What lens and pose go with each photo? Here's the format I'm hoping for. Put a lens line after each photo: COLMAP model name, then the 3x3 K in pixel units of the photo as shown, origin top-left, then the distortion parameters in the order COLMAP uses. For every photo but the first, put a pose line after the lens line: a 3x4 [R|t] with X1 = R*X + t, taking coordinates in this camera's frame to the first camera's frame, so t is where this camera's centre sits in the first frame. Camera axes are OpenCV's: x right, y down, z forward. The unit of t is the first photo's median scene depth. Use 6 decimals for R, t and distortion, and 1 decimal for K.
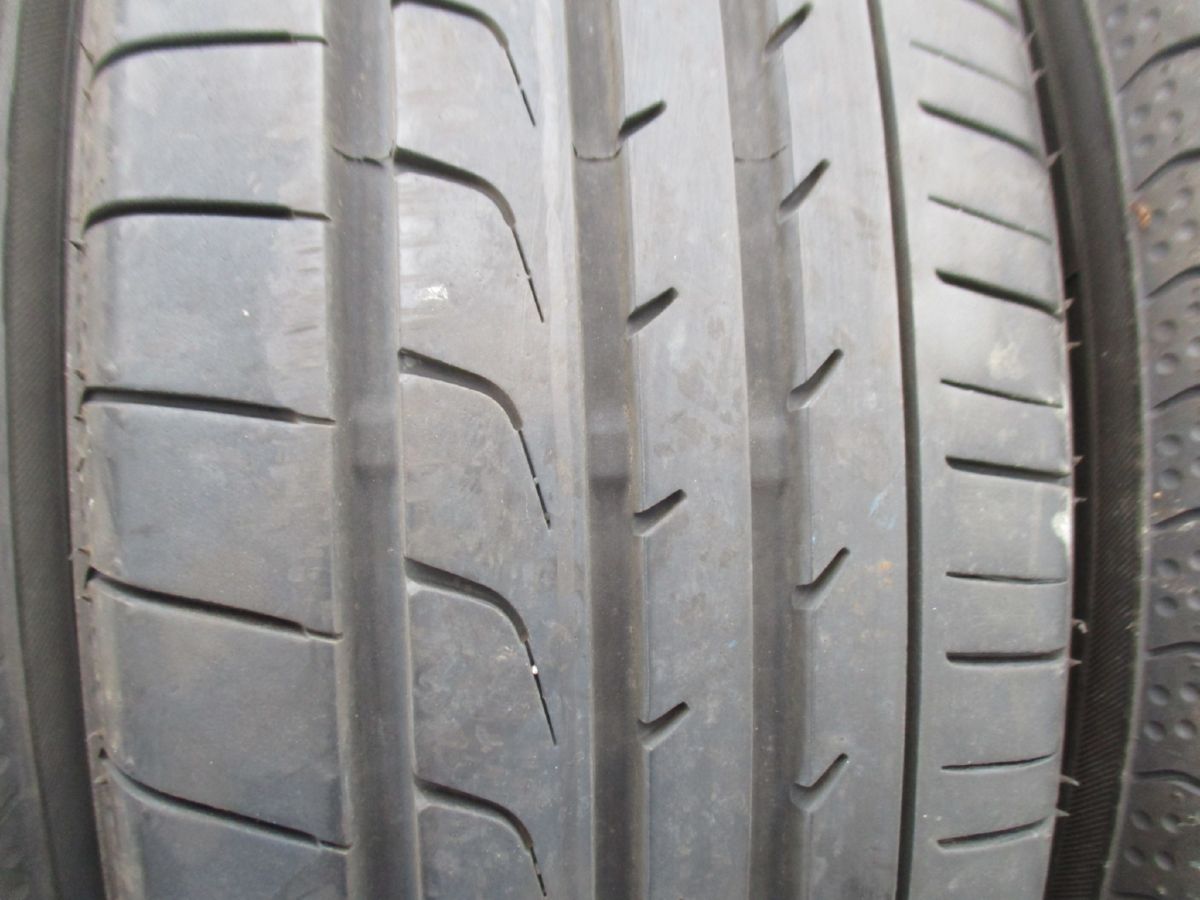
lens RADIAL K [[998.1, 0, 600.0], [0, 998.1, 450.0], [0, 0, 1]] dist [-0.026719, 0.003167]
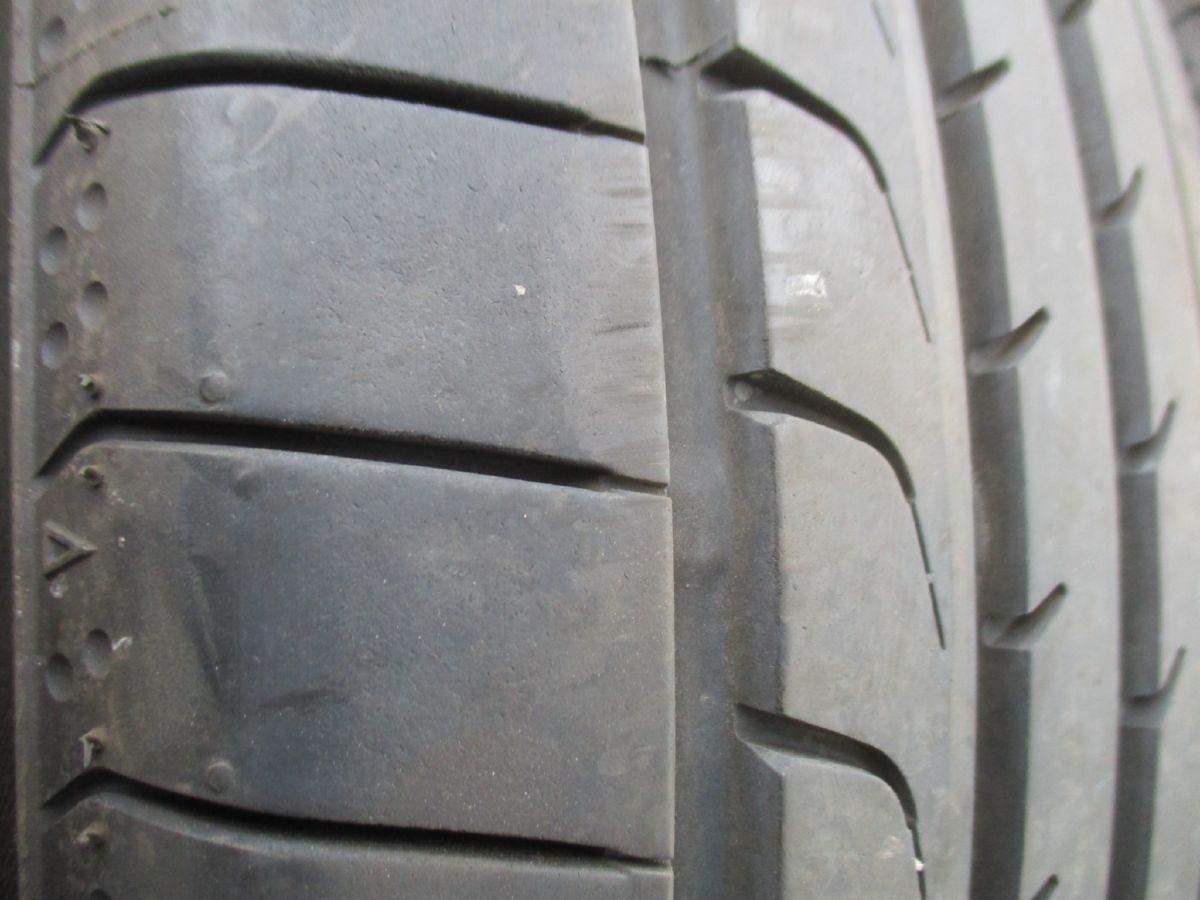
lens RADIAL K [[998.1, 0, 600.0], [0, 998.1, 450.0], [0, 0, 1]] dist [-0.026719, 0.003167]
pose [[0.912349, 0.020654, 0.408892, -0.539188], [-0.005012, 0.999215, -0.039289, -0.027943], [-0.409383, 0.033796, 0.911737, 0.482673]]
